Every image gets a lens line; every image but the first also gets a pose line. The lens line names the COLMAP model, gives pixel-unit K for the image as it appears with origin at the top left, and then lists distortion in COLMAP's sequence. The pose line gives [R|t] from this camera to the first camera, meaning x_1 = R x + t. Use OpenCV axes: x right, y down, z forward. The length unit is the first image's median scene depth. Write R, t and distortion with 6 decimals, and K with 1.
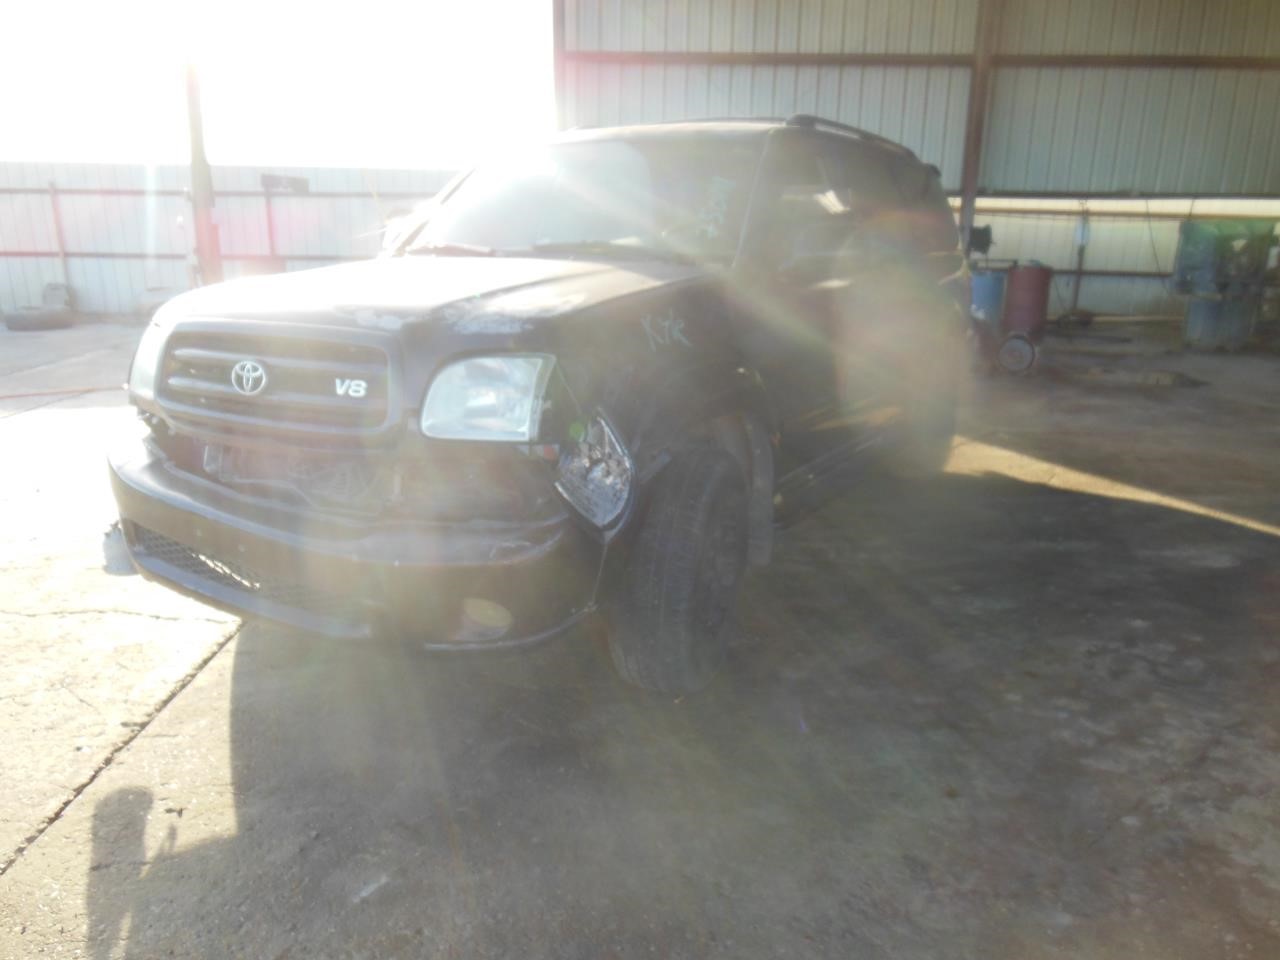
lens RADIAL K [[968.3, 0, 637.5], [0, 968.3, 482.8], [0, 0, 1]] dist [-0.062695, 0.090090]
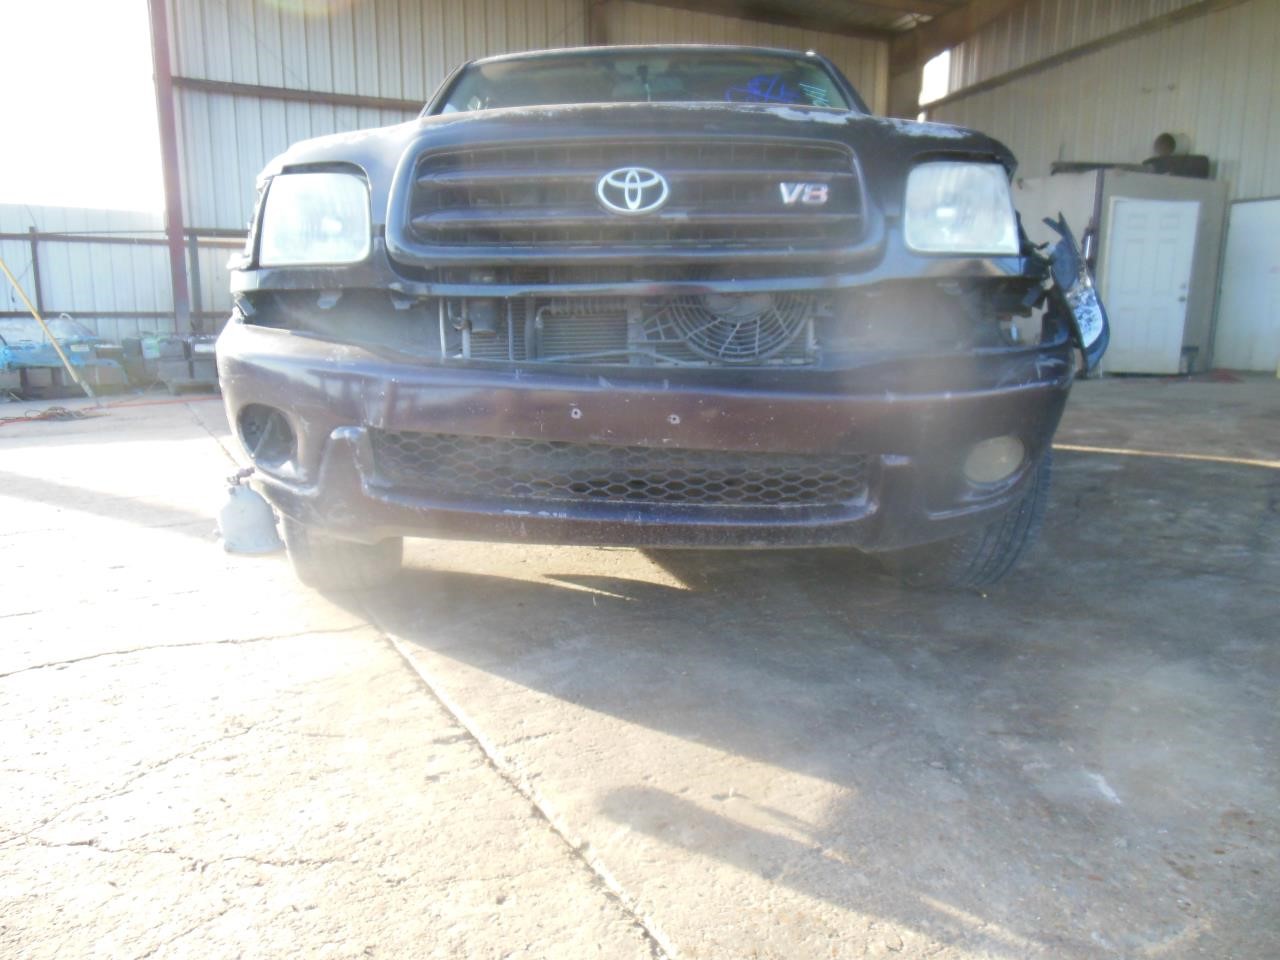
lens RADIAL K [[968.3, 0, 637.7], [0, 968.3, 477.9], [0, 0, 1]] dist [-0.062695, 0.090090]
pose [[0.882634, -0.091721, 0.461025, -0.790406], [0.135779, 0.988718, -0.063244, 0.156489], [-0.450023, 0.118419, 0.885131, 0.407334]]
